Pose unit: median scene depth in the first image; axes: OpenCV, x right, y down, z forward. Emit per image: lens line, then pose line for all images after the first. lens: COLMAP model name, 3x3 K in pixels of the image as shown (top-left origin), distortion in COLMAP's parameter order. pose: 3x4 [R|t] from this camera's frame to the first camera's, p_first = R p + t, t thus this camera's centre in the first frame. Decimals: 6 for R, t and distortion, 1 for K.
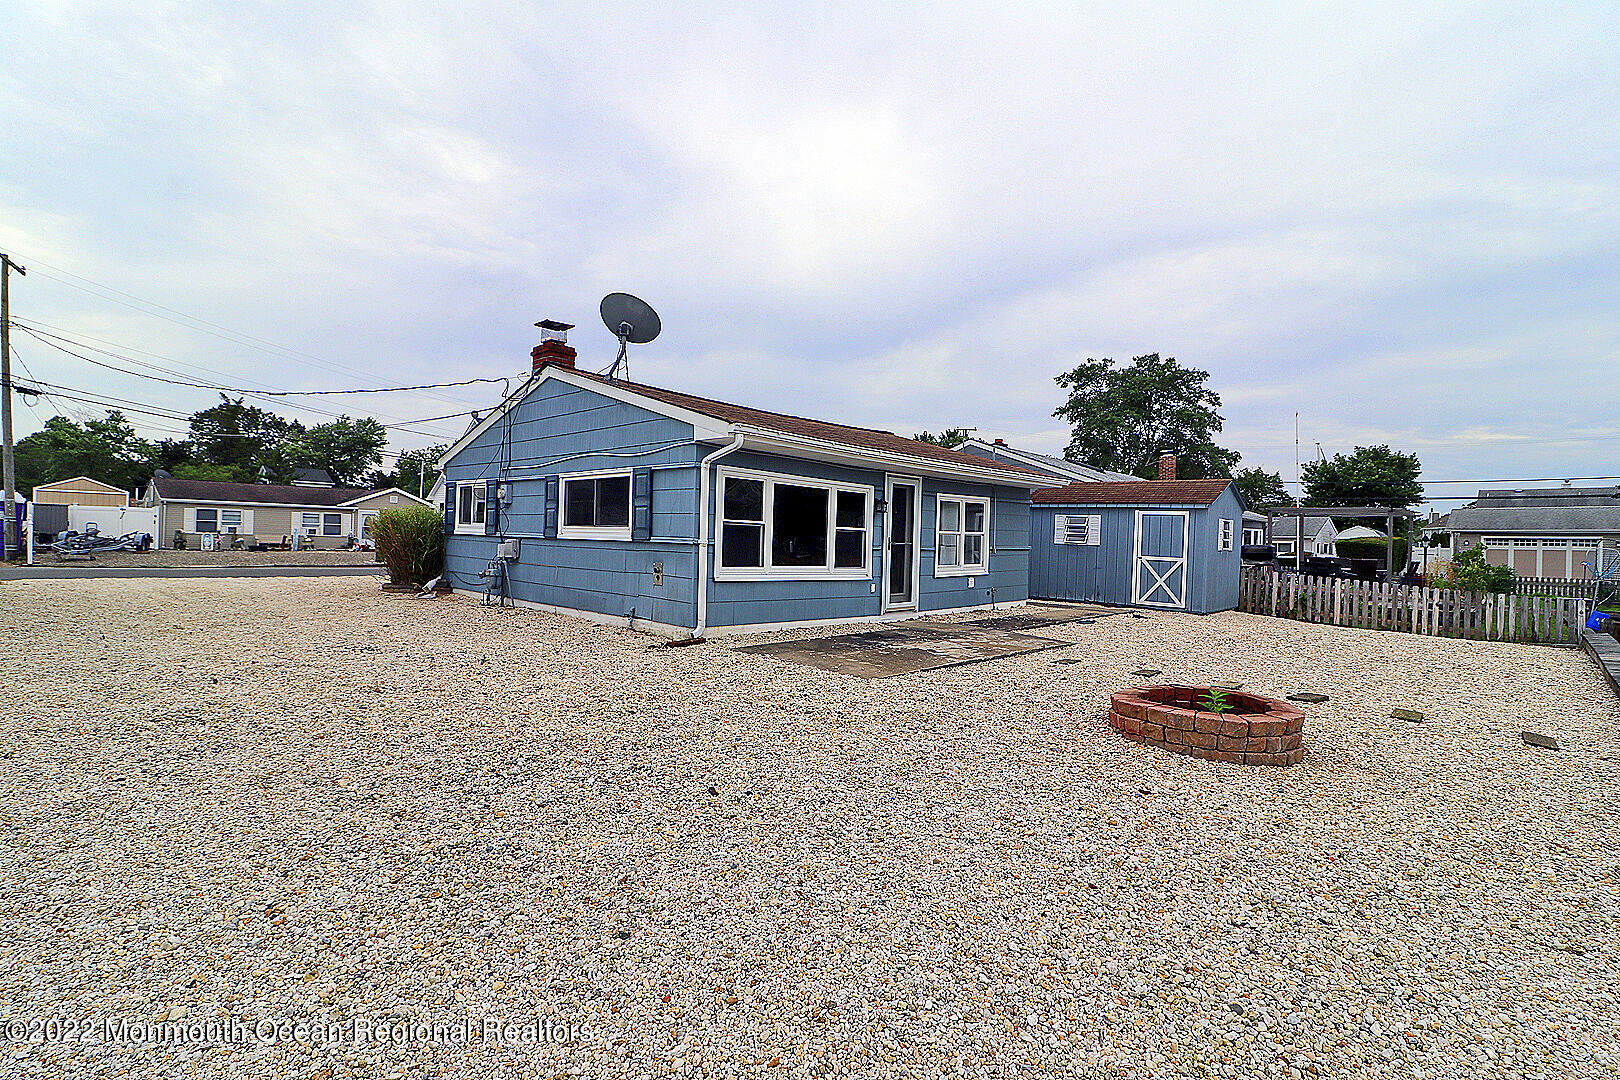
lens RADIAL K [[753.3, 0, 810.0], [0, 753.3, 540.0], [0, 0, 1]] dist [0.002221, -0.012986]
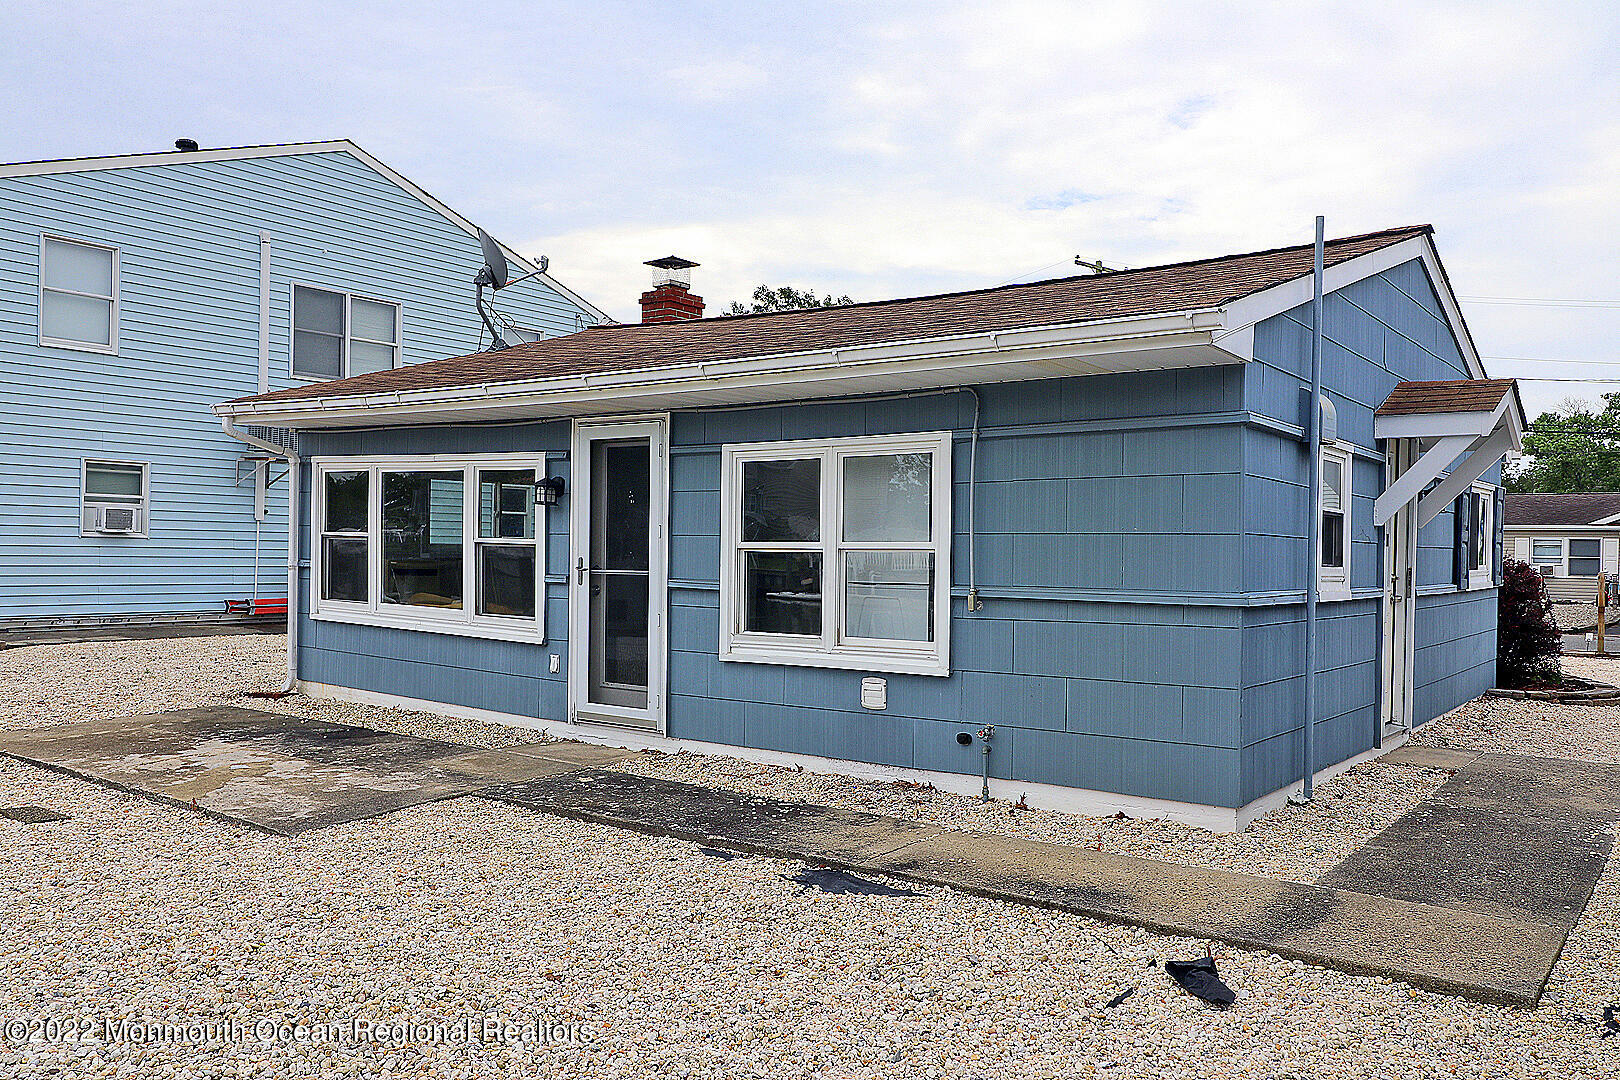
lens RADIAL K [[1272.3, 0, 810.0], [0, 1272.3, 540.0], [0, 0, 1]] dist [-0.006449, -0.001731]
pose [[0.111446, -0.026107, -0.993427, 0.843604], [-0.015340, 0.999491, -0.027987, 0.004952], [0.993652, 0.018358, 0.110989, 0.991188]]
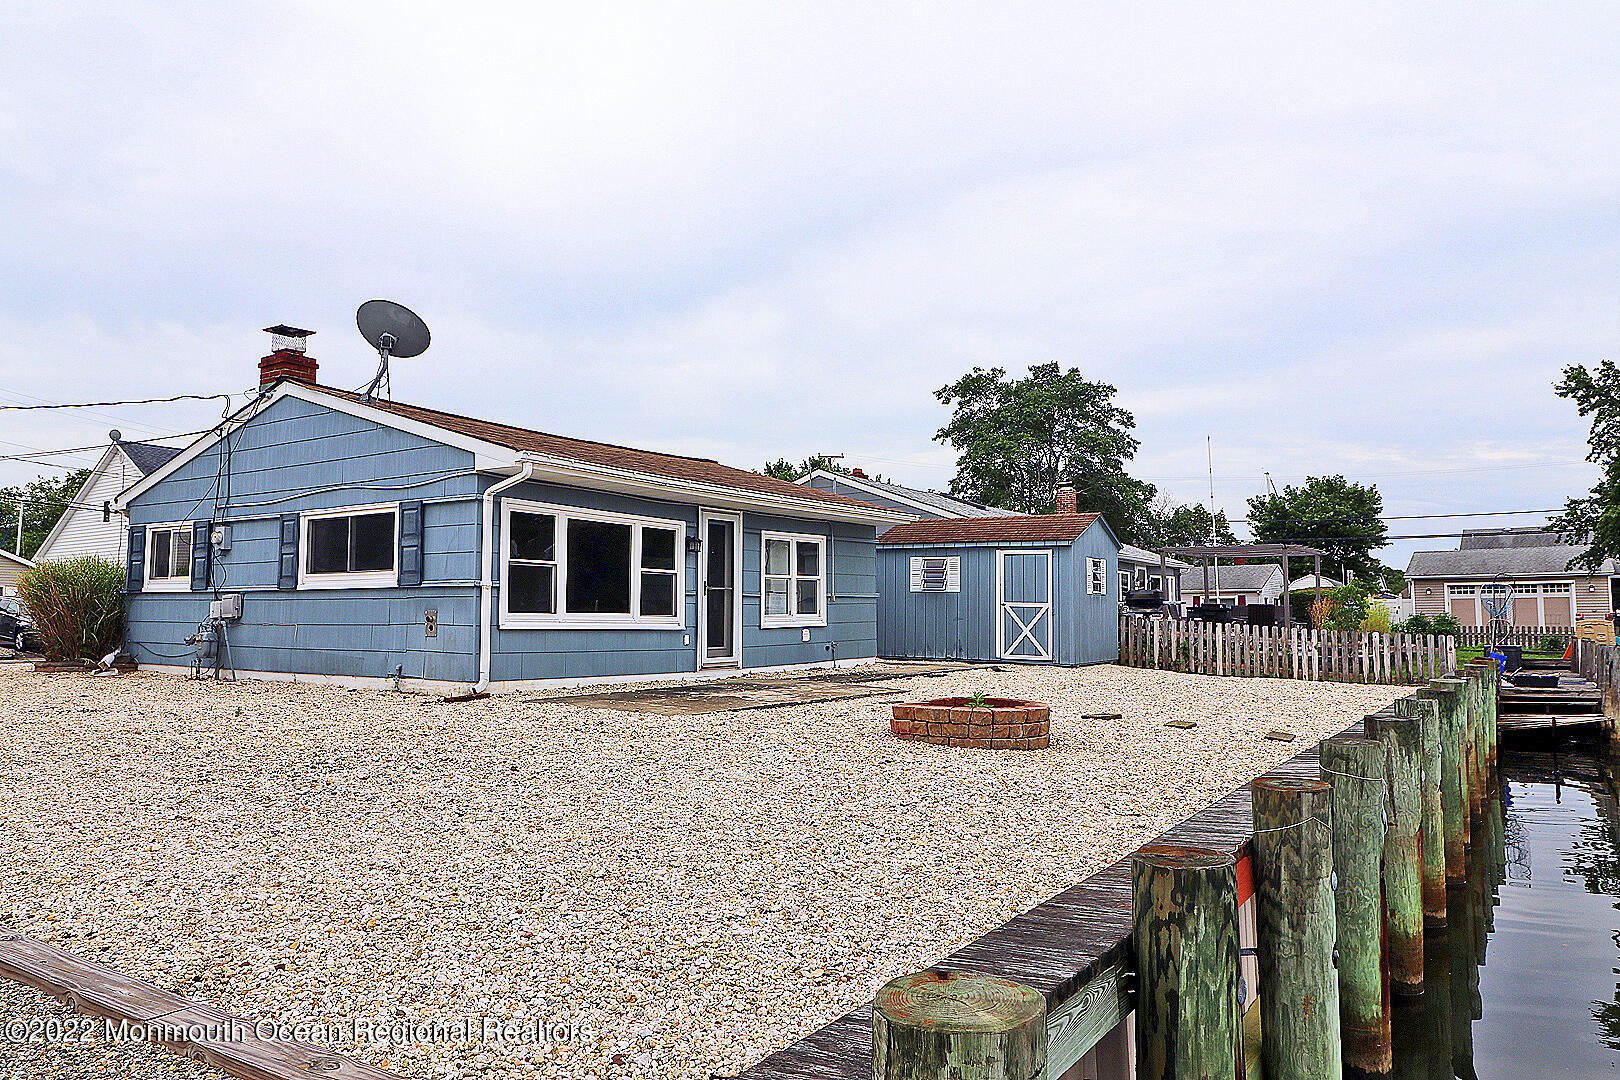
lens RADIAL K [[1078.2, 0, 810.0], [0, 1078.2, 540.0], [0, 0, 1]] dist [0.005452, 0.000177]
pose [[0.985223, -0.014159, 0.170688, 0.012718], [0.025830, 0.997462, -0.066348, 0.032697], [-0.169316, 0.069777, 0.983089, -0.227772]]
